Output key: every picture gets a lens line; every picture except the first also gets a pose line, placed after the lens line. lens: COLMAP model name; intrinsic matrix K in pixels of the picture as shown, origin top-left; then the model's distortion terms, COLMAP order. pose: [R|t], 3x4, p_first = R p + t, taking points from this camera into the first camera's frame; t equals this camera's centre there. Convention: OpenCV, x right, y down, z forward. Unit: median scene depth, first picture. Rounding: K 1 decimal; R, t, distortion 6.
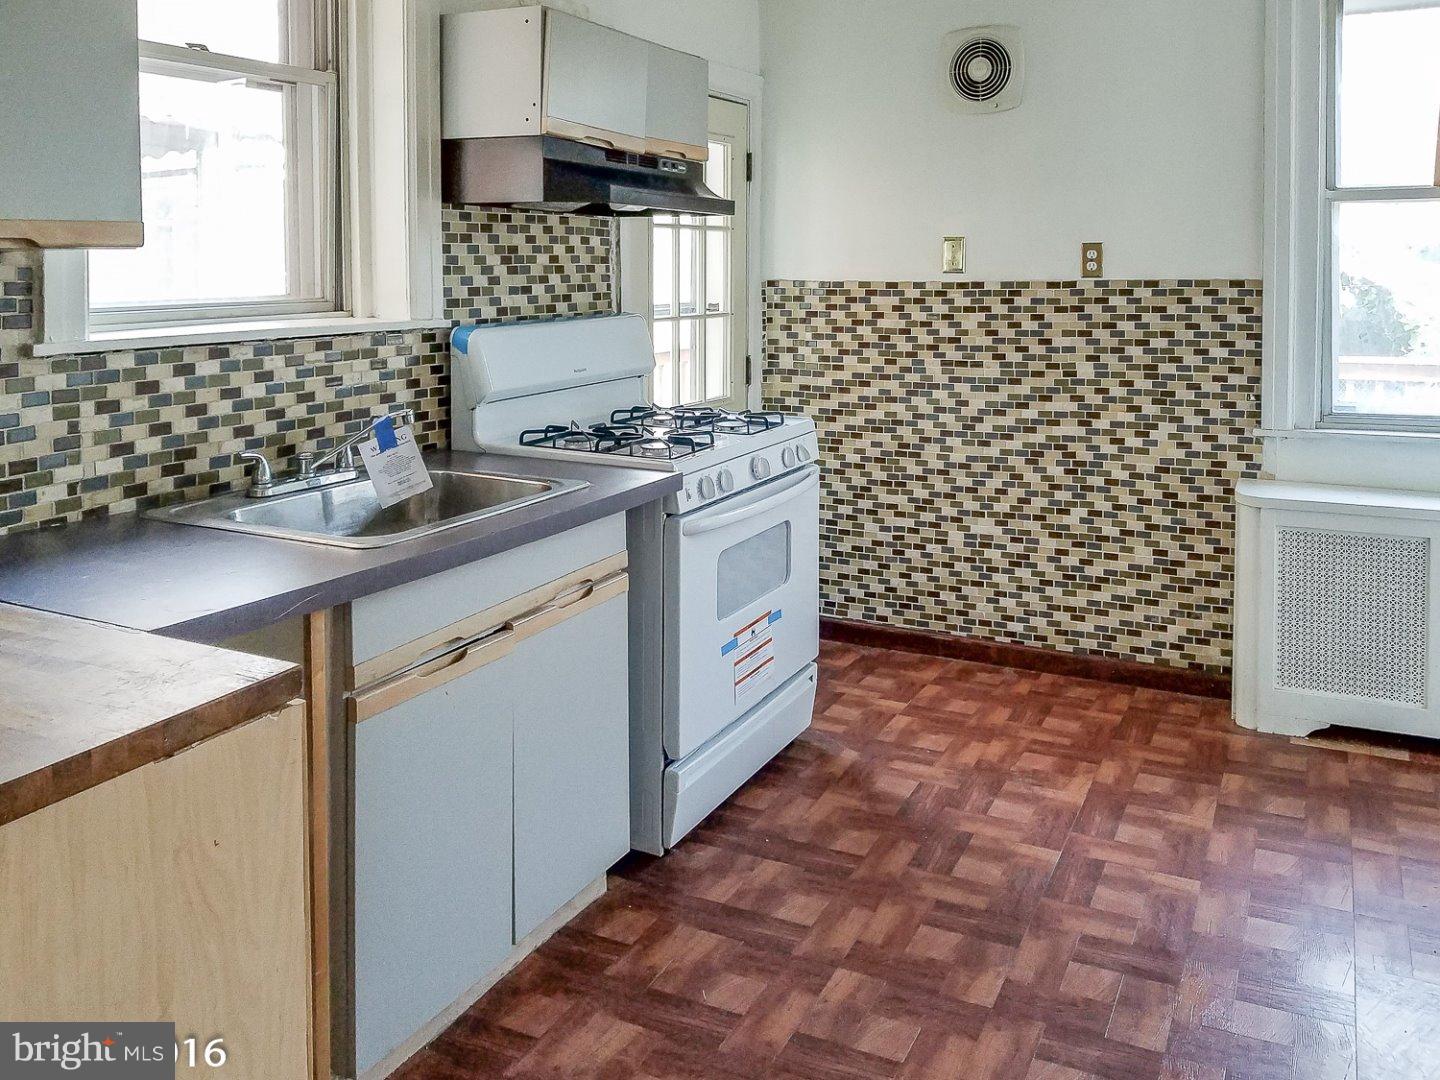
lens RADIAL K [[1180.1, 0, 720.3], [0, 1180.1, 514.9], [0, 0, 1]] dist [0.002681, -0.126595]
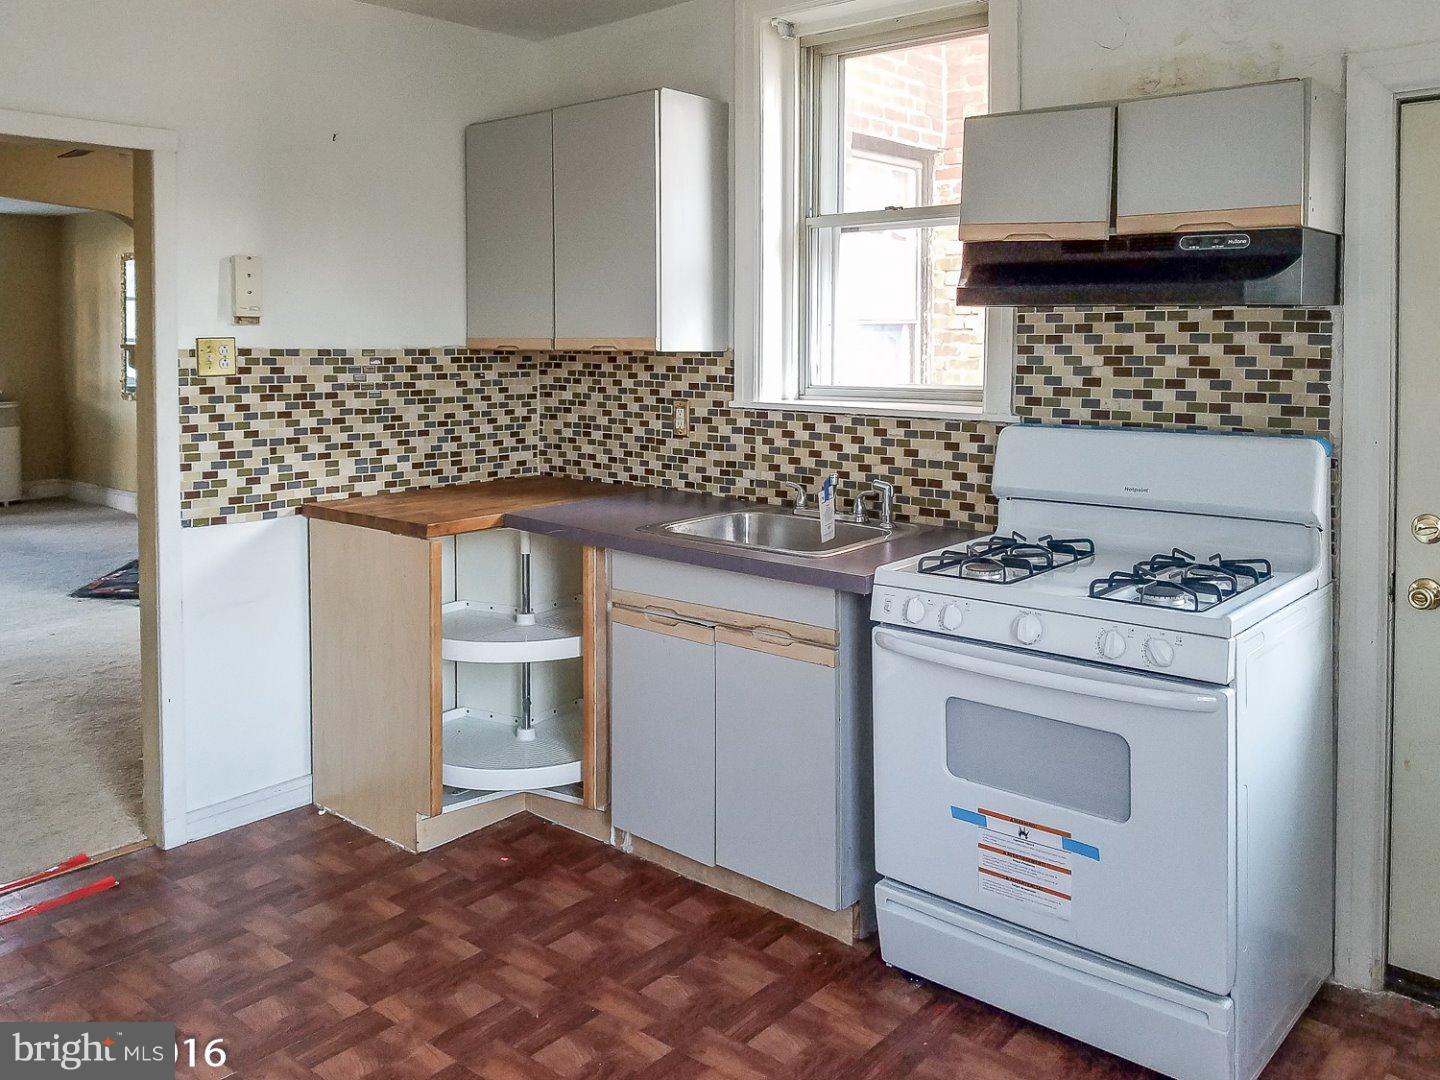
lens RADIAL K [[1136.3, 0, 720.0], [0, 1136.3, 540.0], [0, 0, 1]] dist [0.000197, -0.119712]
pose [[-0.263045, 0.177073, -0.948395, 0.855158], [-0.189014, 0.954505, 0.230638, -0.251742], [0.946087, 0.239928, -0.217608, 1.027419]]
